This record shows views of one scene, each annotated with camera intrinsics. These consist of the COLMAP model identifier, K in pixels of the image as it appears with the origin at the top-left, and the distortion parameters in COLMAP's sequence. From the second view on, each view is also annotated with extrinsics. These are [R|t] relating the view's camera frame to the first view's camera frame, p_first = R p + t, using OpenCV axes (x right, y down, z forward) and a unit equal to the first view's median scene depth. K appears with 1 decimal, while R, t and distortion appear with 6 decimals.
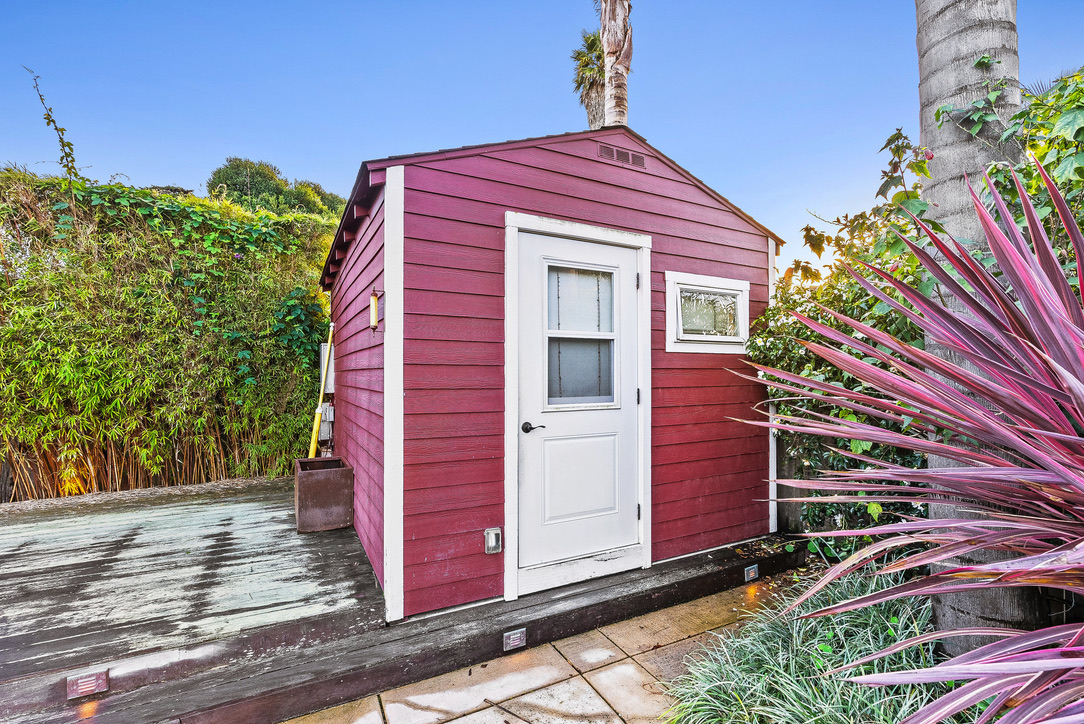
lens RADIAL K [[485.3, 0, 536.4], [0, 485.3, 368.1], [0, 0, 1]] dist [-0.006758, 0.003500]
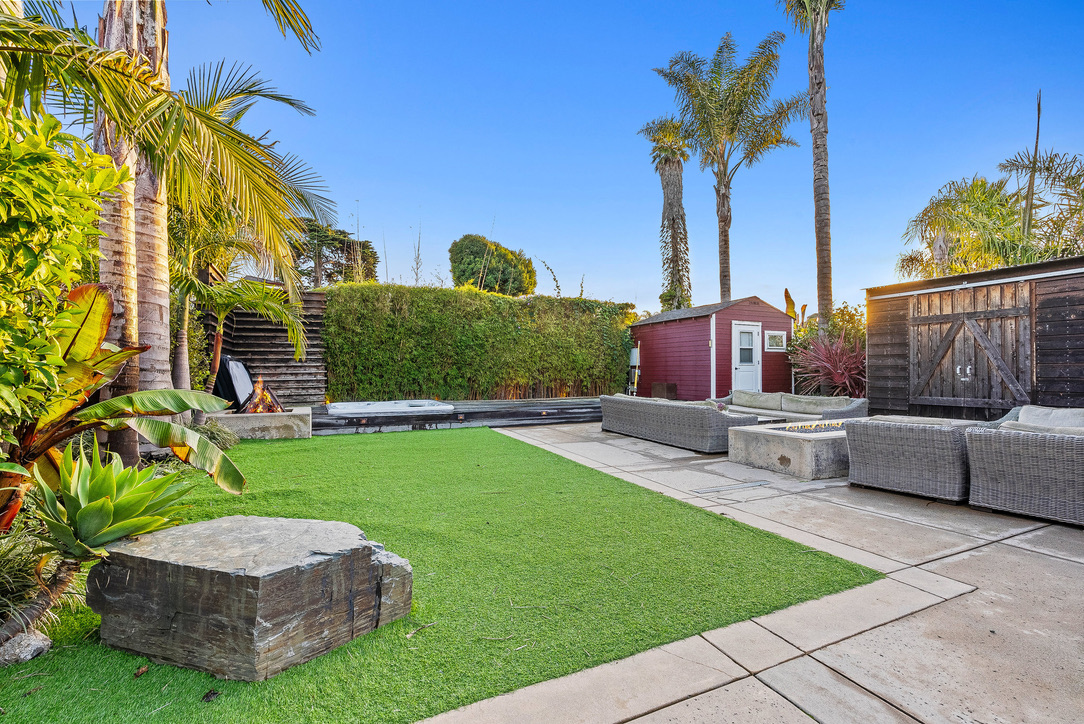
lens RADIAL K [[485.3, 0, 541.5], [0, 485.3, 363.0], [0, 0, 1]] dist [-0.006758, 0.003500]
pose [[0.999393, -0.001274, -0.034810, -1.068385], [0.001146, 0.999993, -0.003674, 0.055096], [0.034815, 0.003632, 0.999387, -2.270259]]
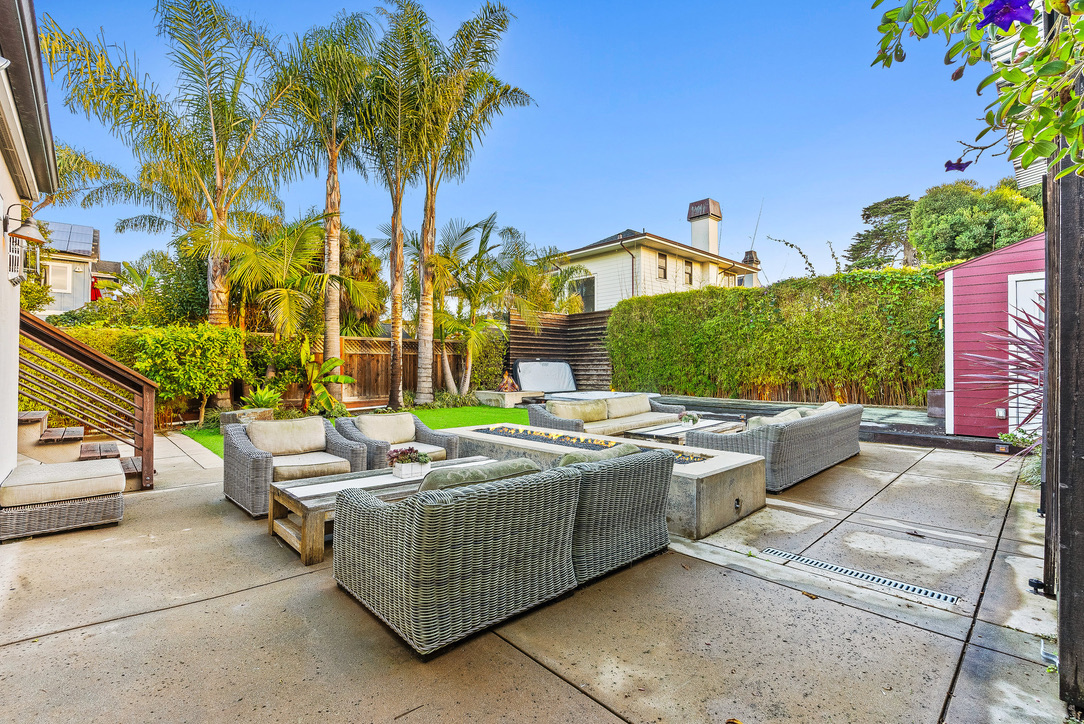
lens RADIAL K [[485.3, 0, 542.7], [0, 485.3, 367.7], [0, 0, 1]] dist [-0.006758, 0.003500]
pose [[0.291744, 0.004942, -0.956484, 0.968237], [0.012519, 0.999881, 0.008985, 0.048264], [0.956414, -0.014596, 0.291648, -1.176480]]
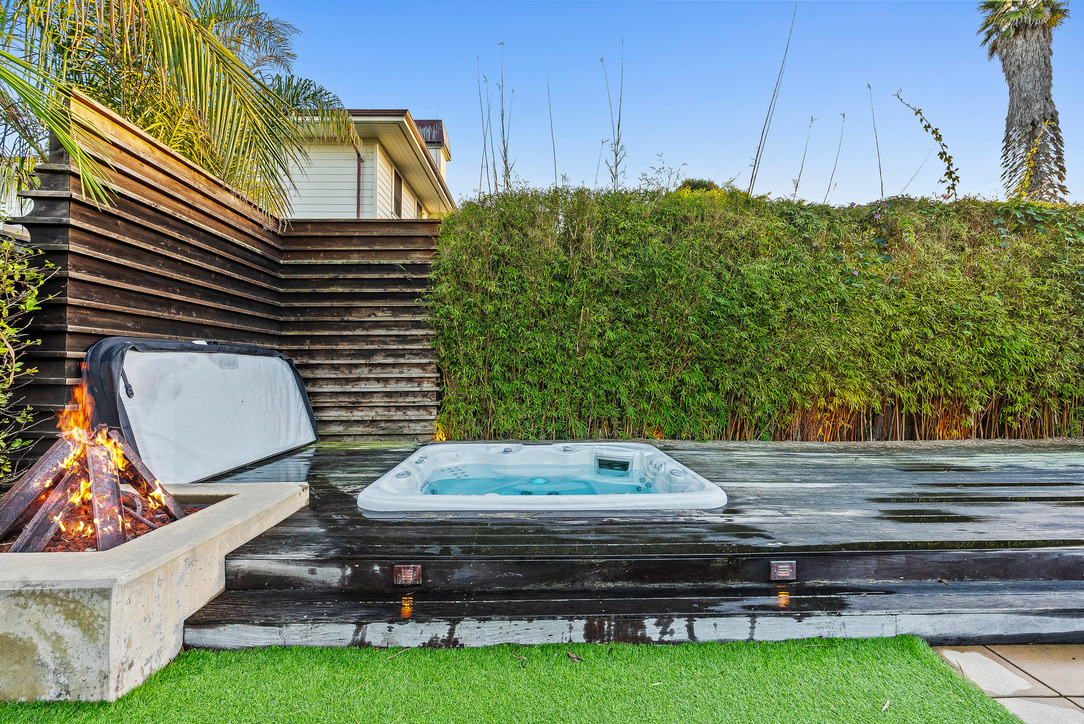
lens RADIAL K [[485.3, 0, 544.2], [0, 485.3, 361.1], [0, 0, 1]] dist [-0.006758, 0.003500]
pose [[0.904778, -0.001979, -0.425879, -1.511053], [-0.000384, 0.999985, -0.005463, 0.059115], [0.425883, 0.005106, 0.904764, -0.724381]]
